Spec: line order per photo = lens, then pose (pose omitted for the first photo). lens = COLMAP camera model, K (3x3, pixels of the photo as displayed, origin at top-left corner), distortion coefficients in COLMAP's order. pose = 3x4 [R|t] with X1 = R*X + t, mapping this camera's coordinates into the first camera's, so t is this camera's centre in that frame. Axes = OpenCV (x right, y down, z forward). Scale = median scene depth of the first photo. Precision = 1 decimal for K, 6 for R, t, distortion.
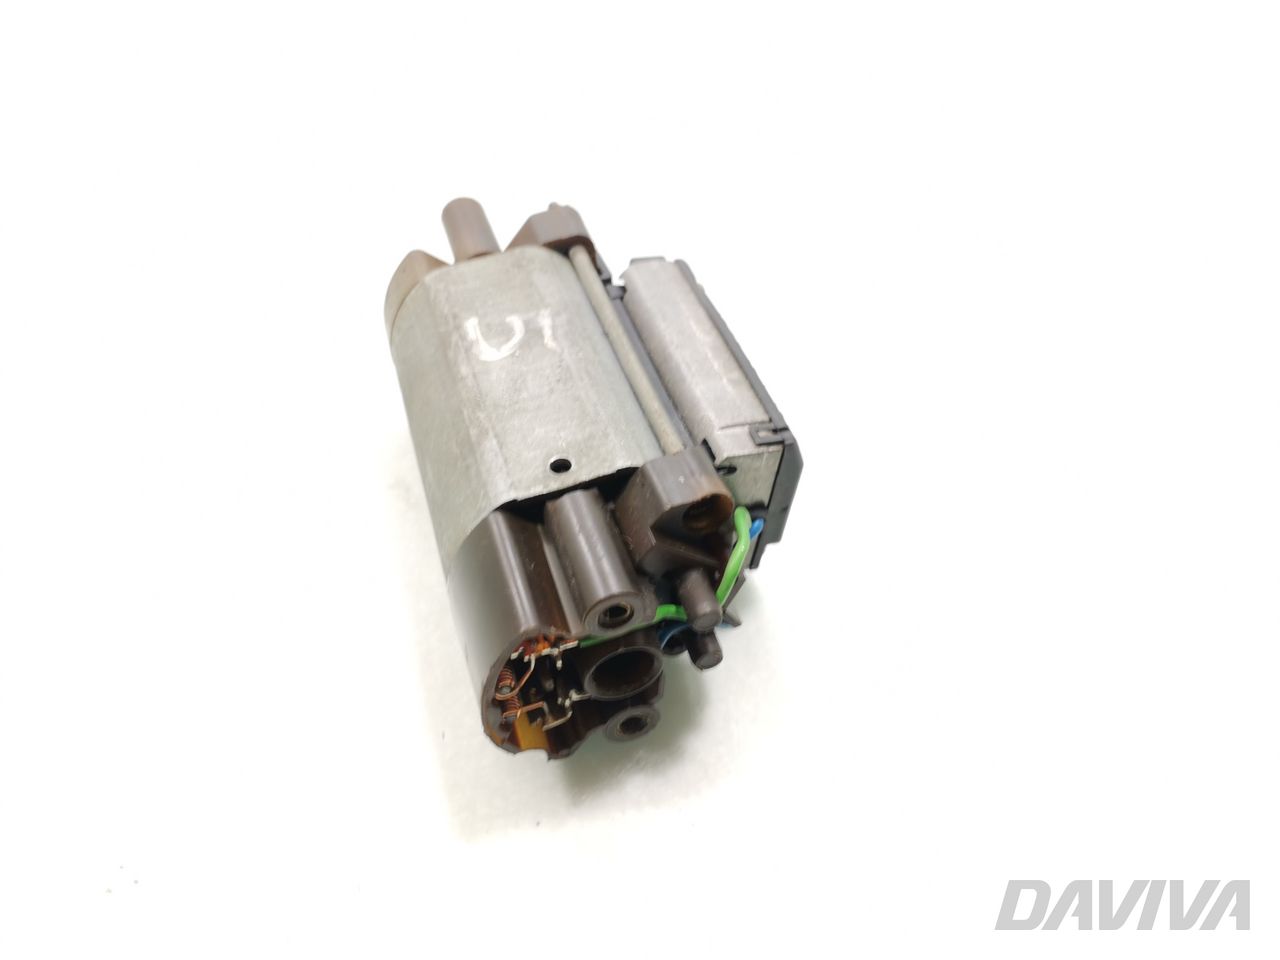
lens RADIAL K [[986.8, 0, 640.3], [0, 986.8, 479.7], [0, 0, 1]] dist [-0.004845, -0.001579]
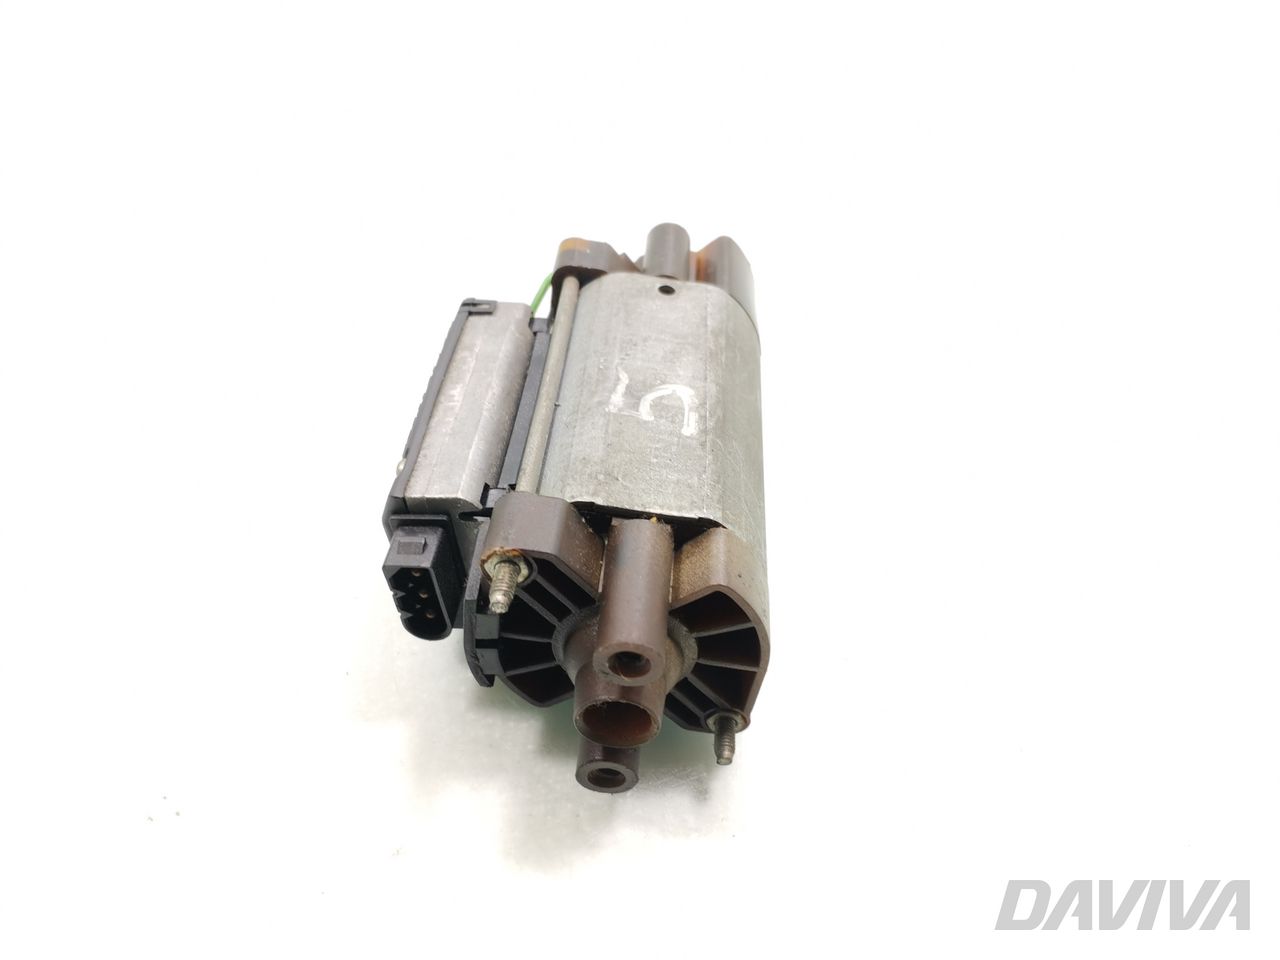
lens RADIAL K [[986.8, 0, 640.1], [0, 986.8, 480.3], [0, 0, 1]] dist [-0.004845, -0.001579]
pose [[-0.923188, -0.306845, 0.231451, -0.367806], [0.240245, 0.009356, 0.970667, -1.098236], [-0.300010, 0.951713, 0.065081, 1.029419]]
